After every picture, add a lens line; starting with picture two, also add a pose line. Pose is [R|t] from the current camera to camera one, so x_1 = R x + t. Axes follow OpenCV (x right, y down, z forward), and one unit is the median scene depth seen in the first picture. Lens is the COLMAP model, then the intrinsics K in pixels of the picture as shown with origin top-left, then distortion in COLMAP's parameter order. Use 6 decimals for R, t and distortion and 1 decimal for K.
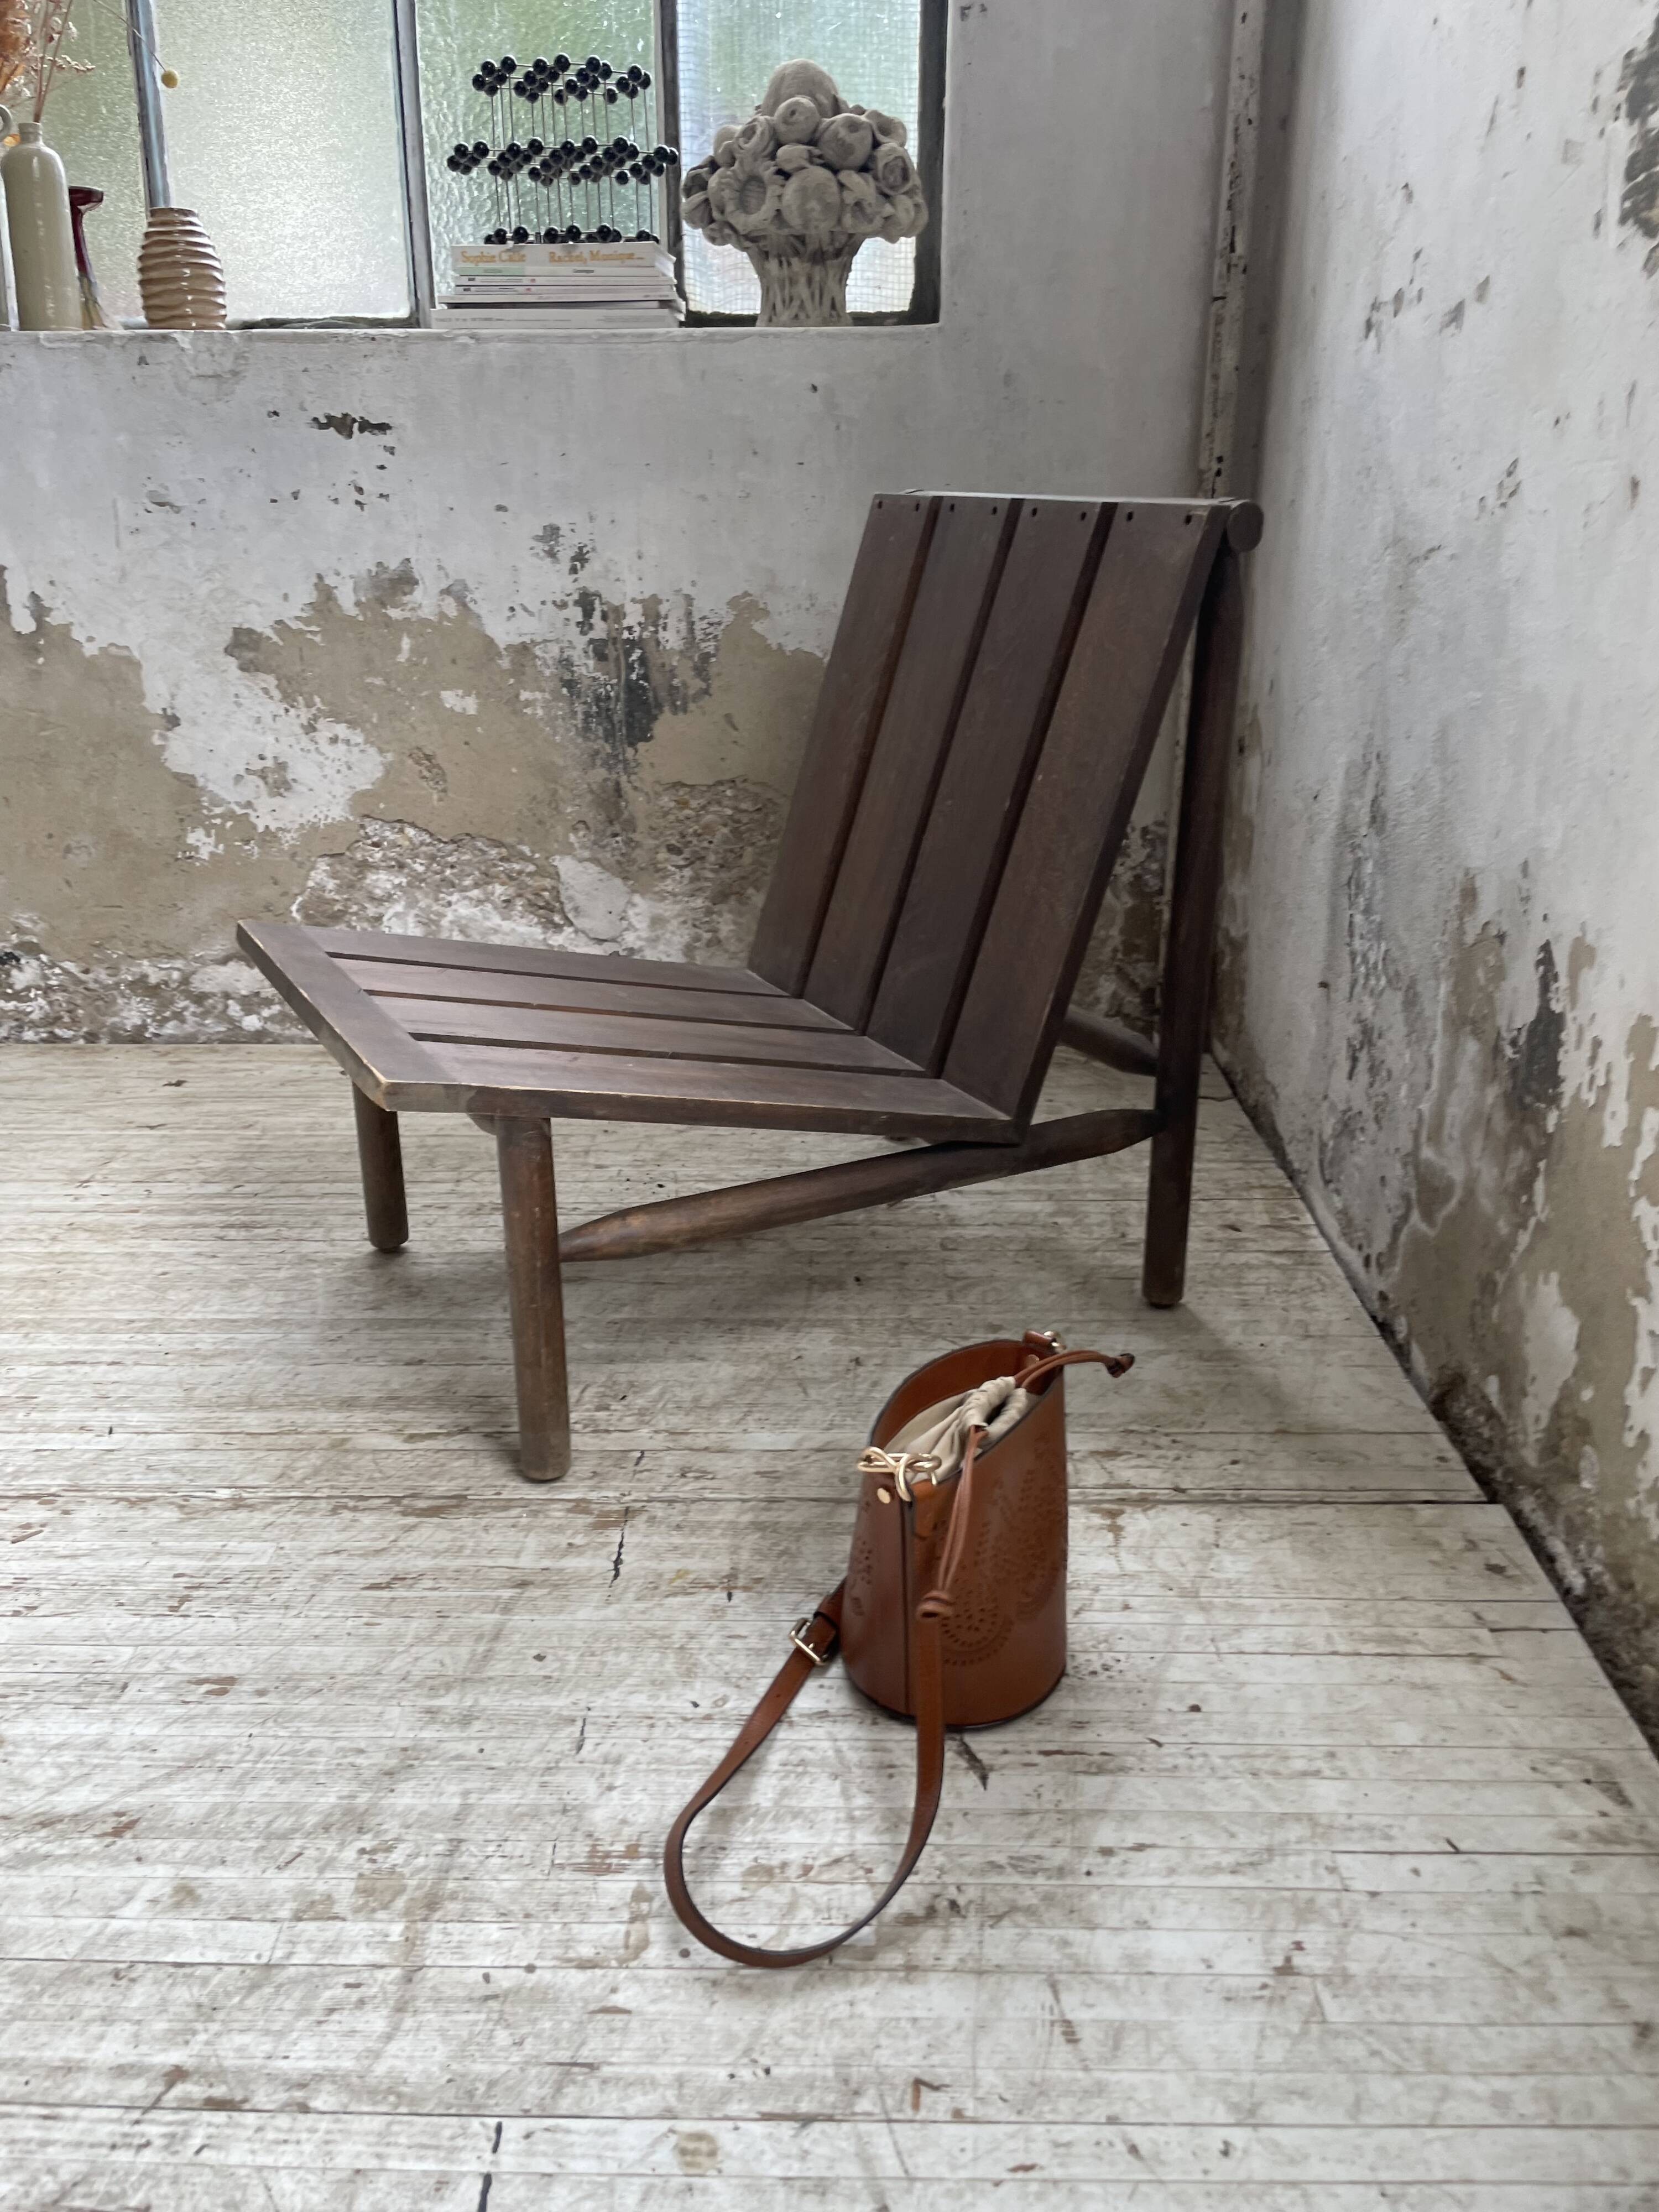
lens RADIAL K [[1673.2, 0, 807.1], [0, 1673.2, 1084.9], [0, 0, 1]] dist [0.084202, -0.123199]
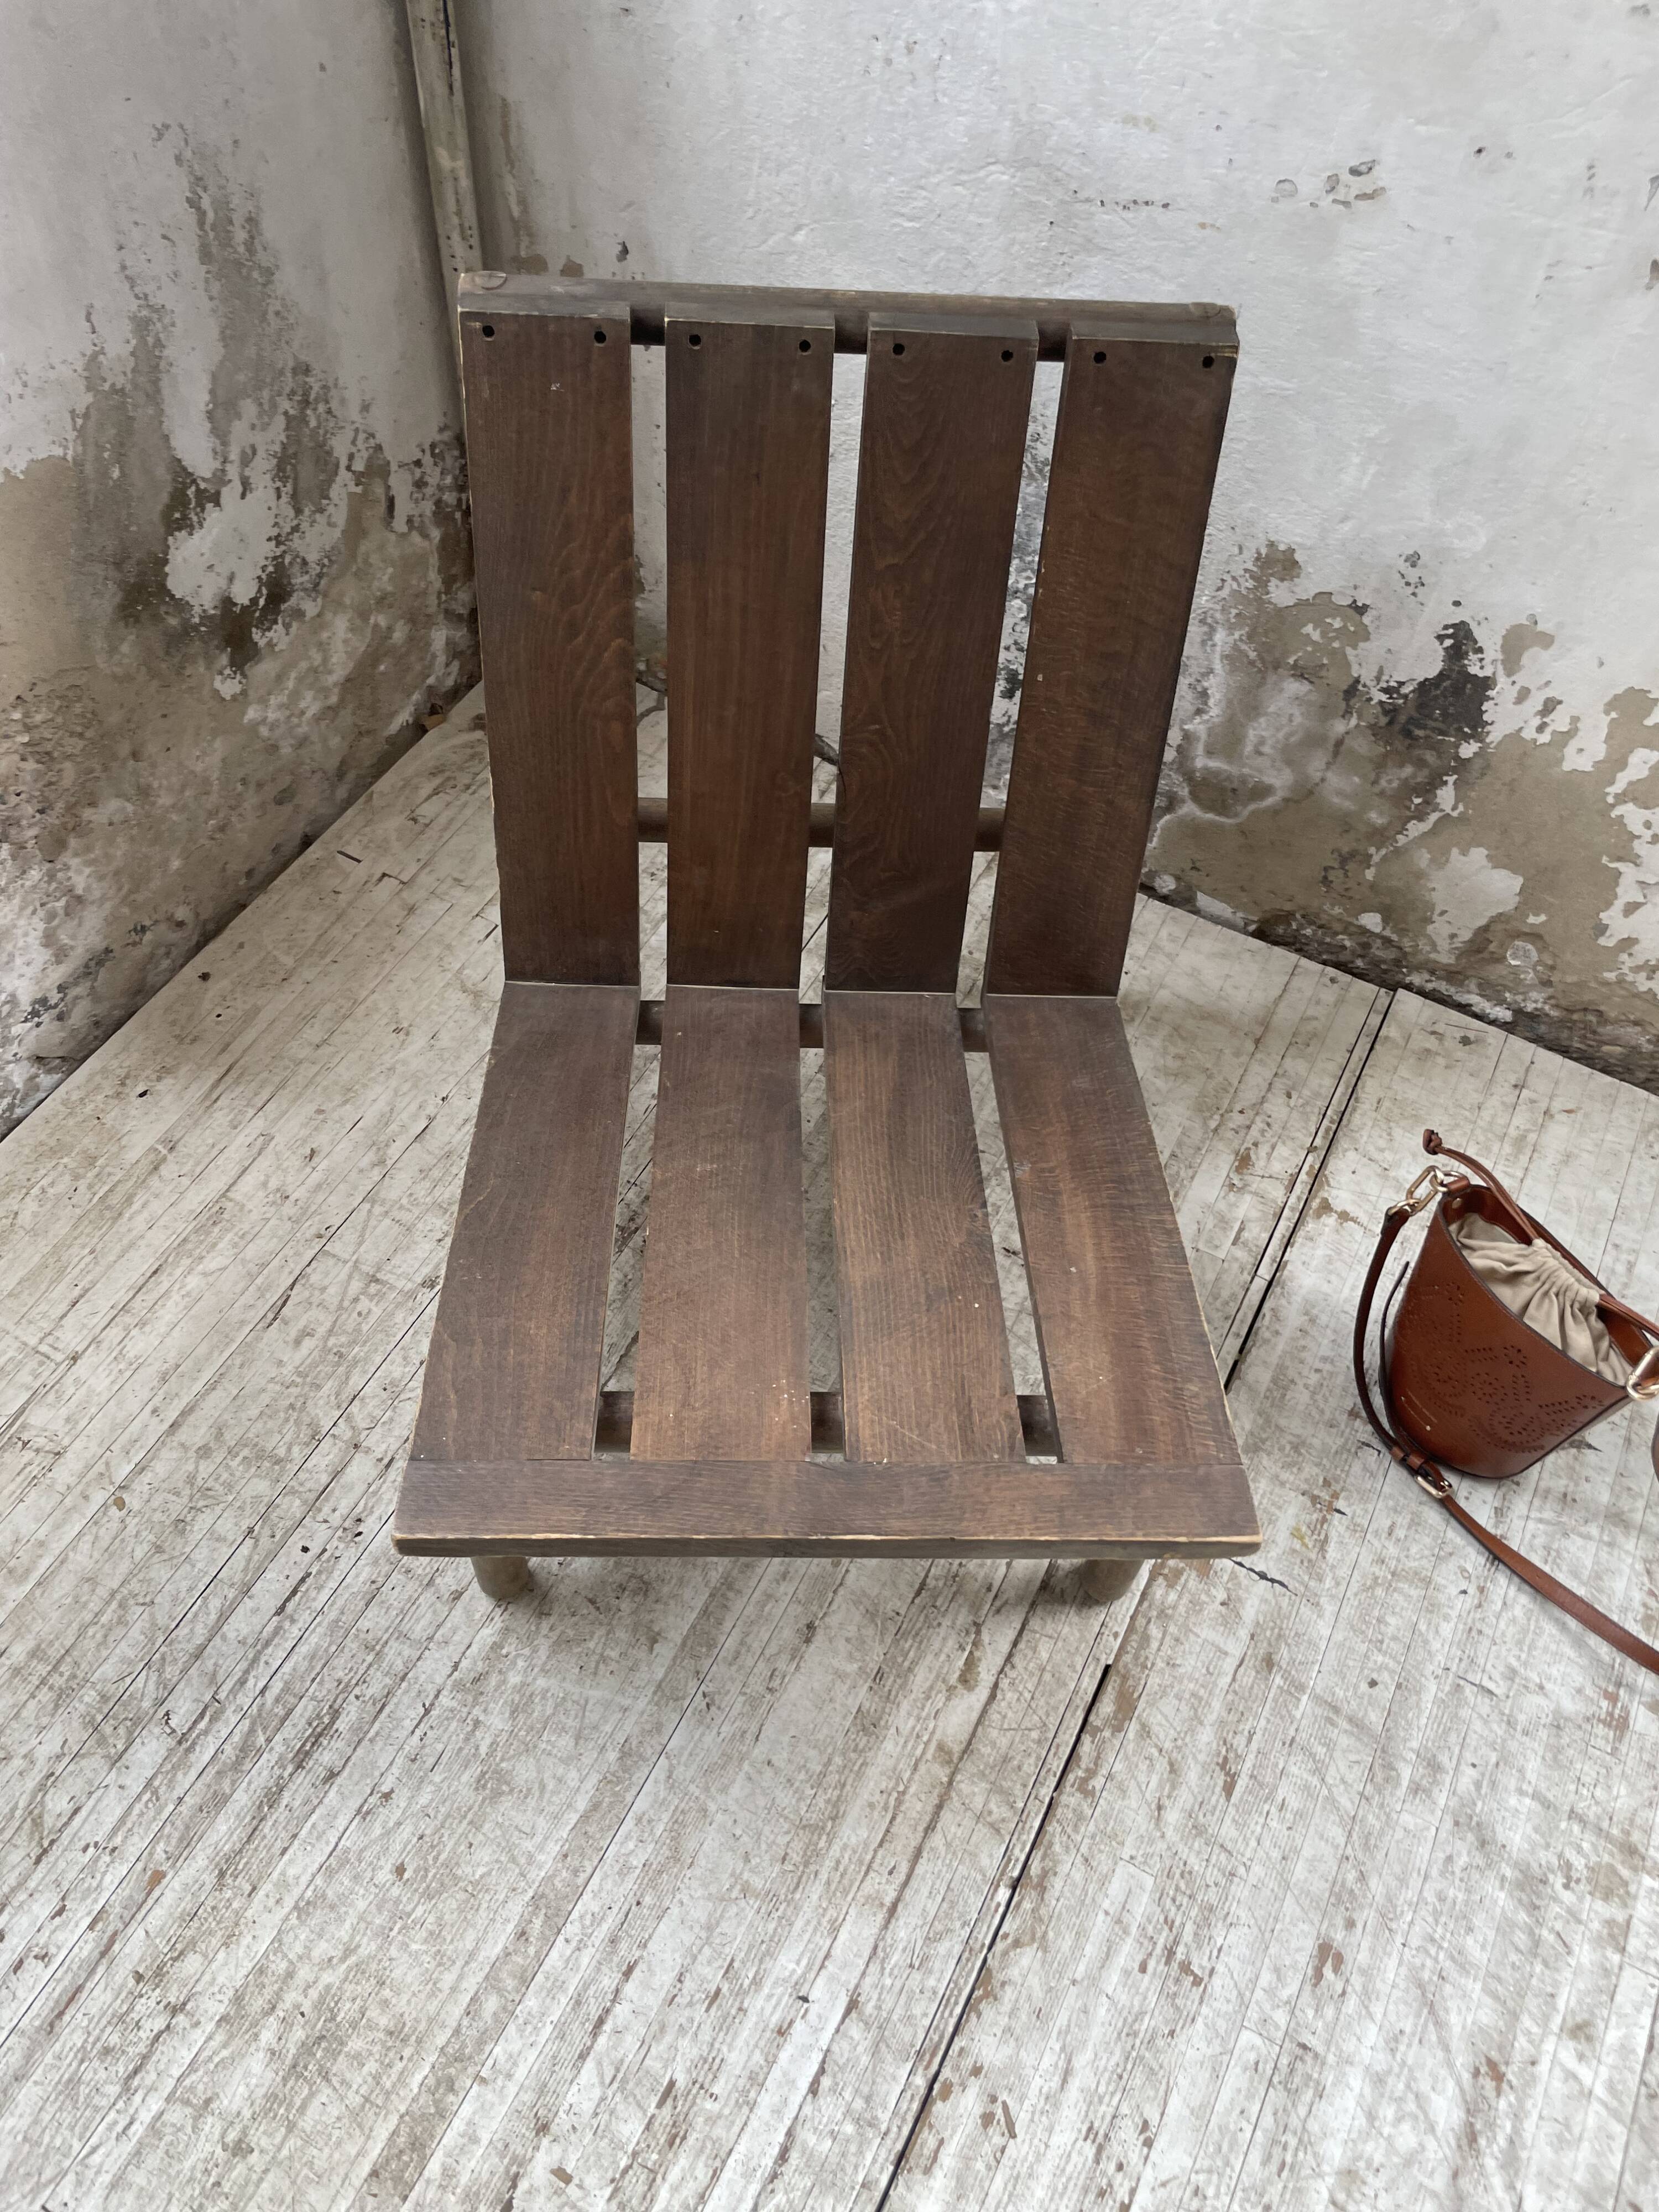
lens RADIAL K [[1676.4, 0, 810.6], [0, 1676.4, 1087.6], [0, 0, 1]] dist [0.070592, -0.101222]
pose [[0.458302, -0.698836, 0.549170, -0.601301], [0.258365, 0.695949, 0.670002, -0.721837], [-0.850415, -0.165177, 0.499510, 0.709509]]
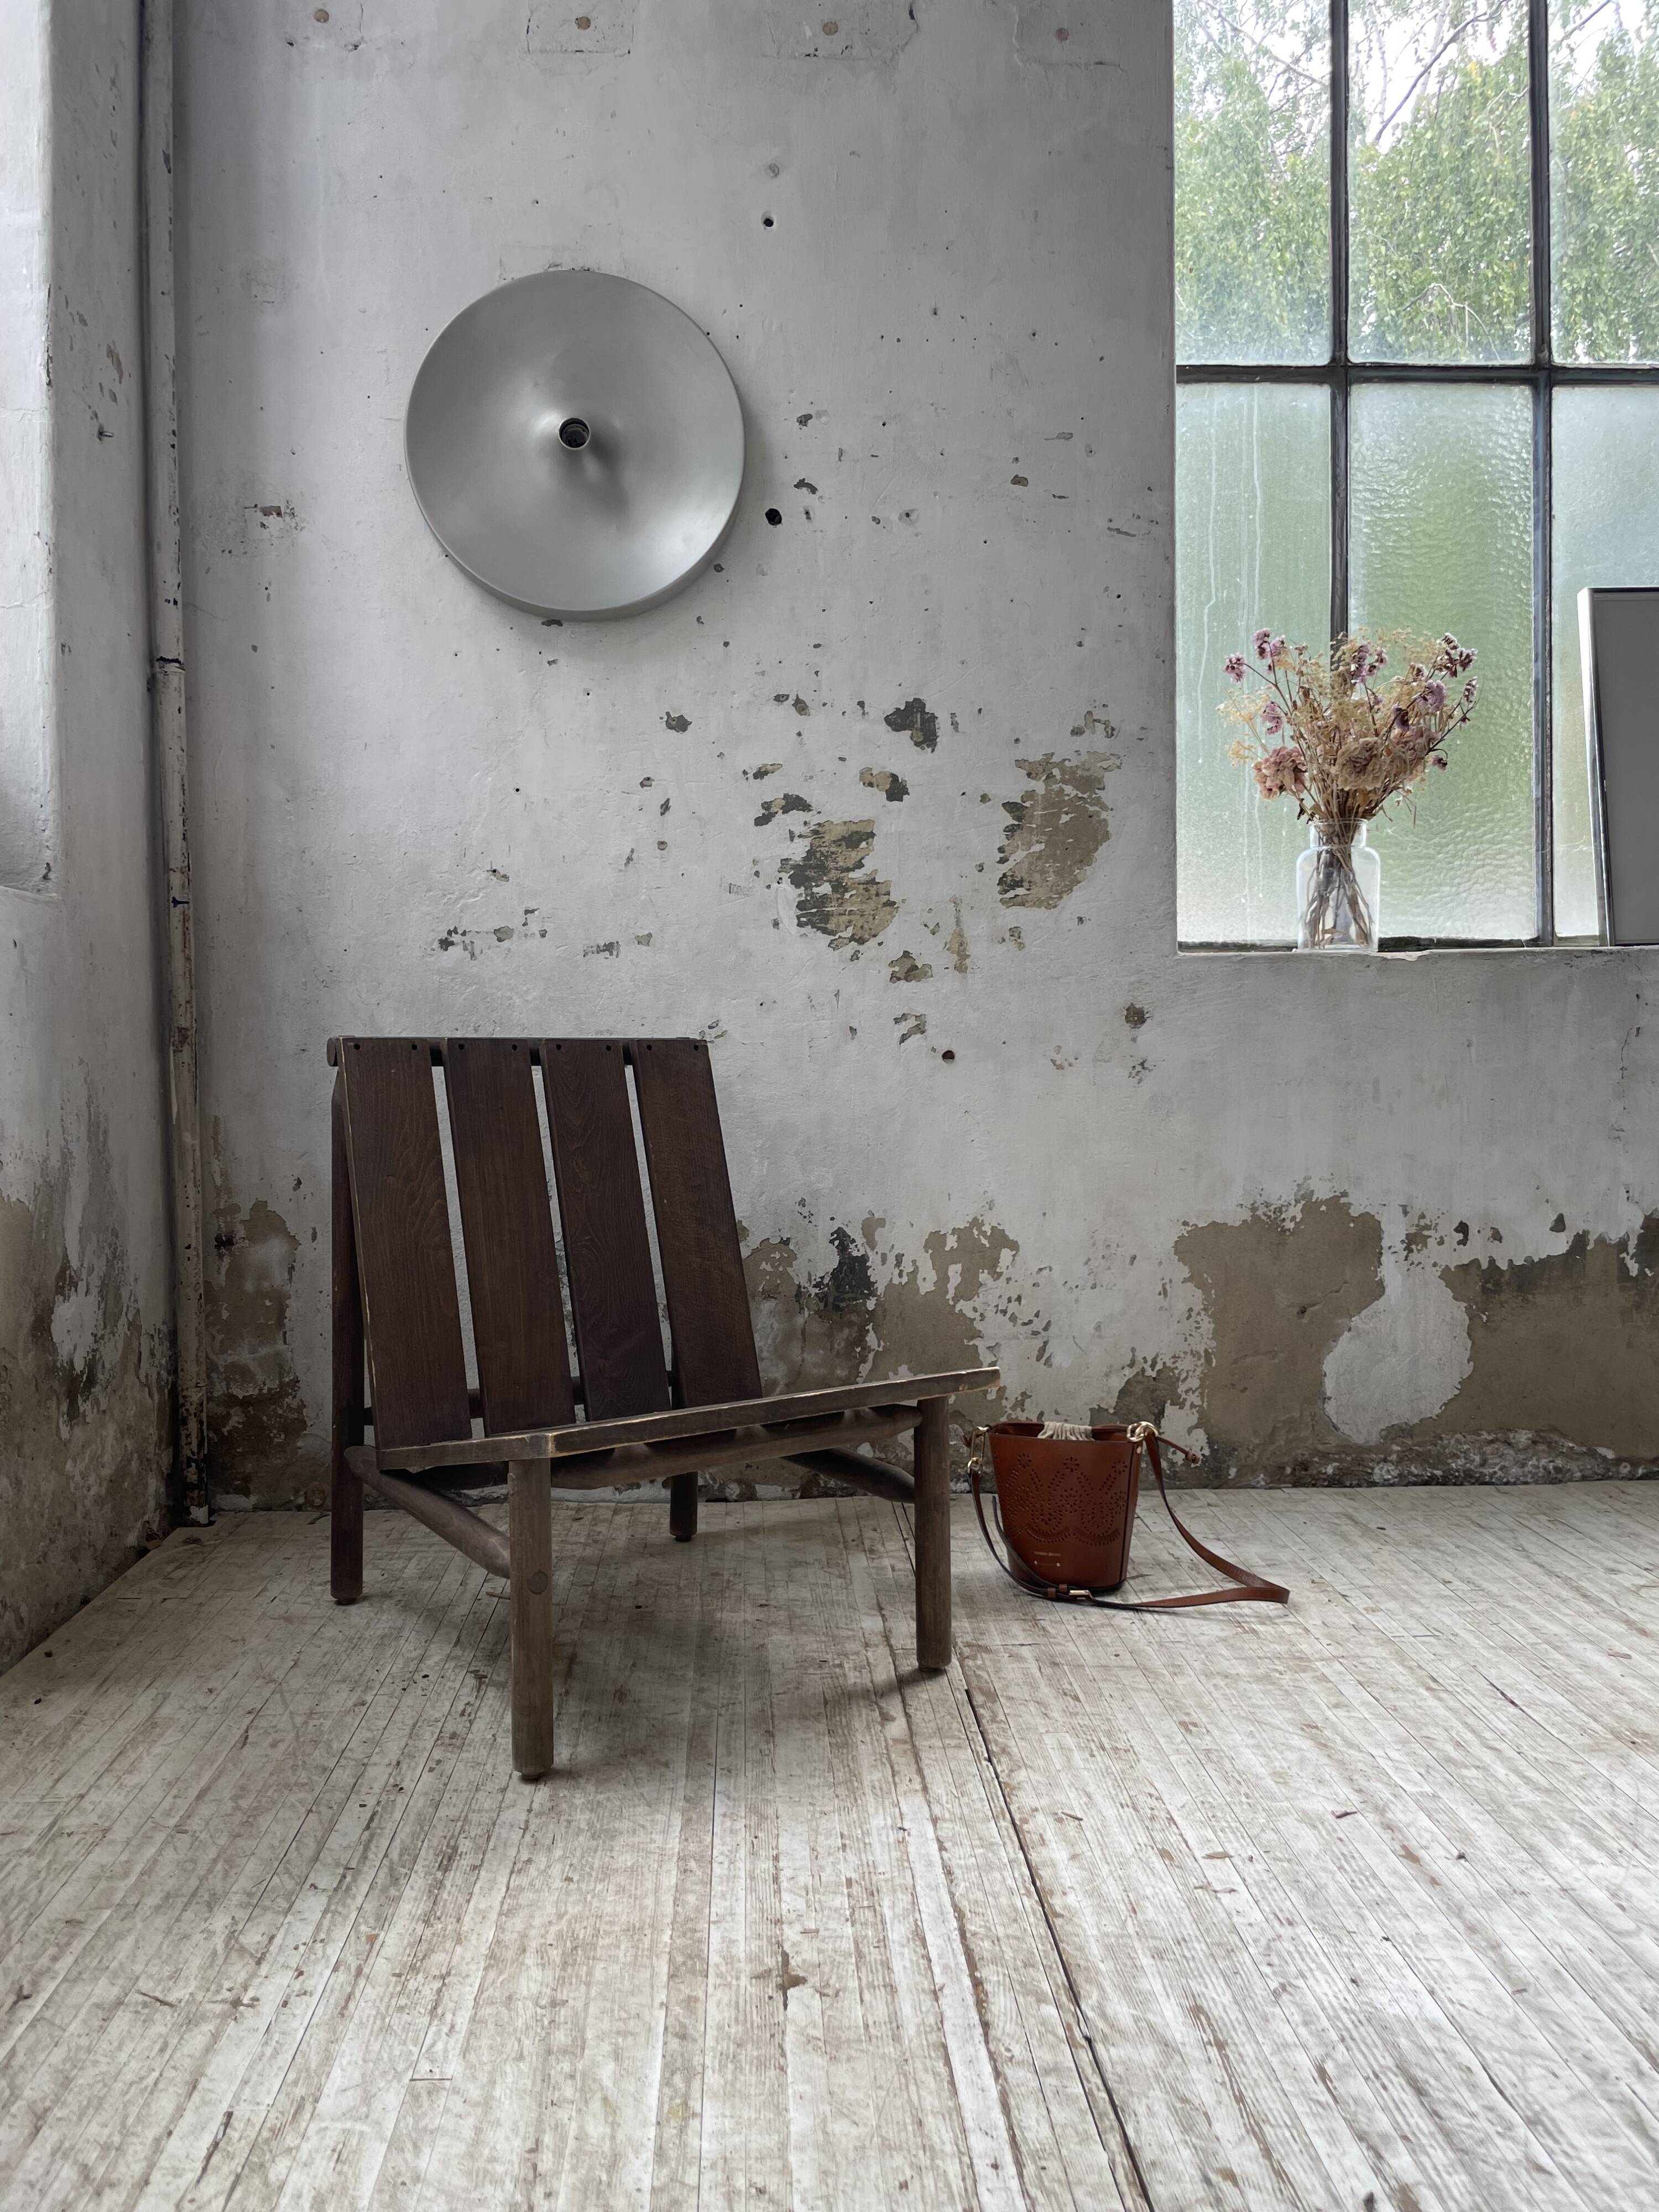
lens RADIAL K [[1674.9, 0, 844.2], [0, 1674.9, 1091.0], [0, 0, 1]] dist [0.100577, -0.139591]
pose [[-0.075429, -0.019417, 0.996962, -1.610326], [0.352101, 0.934887, 0.044848, -0.325539], [-0.932918, 0.354414, -0.063680, 1.015458]]
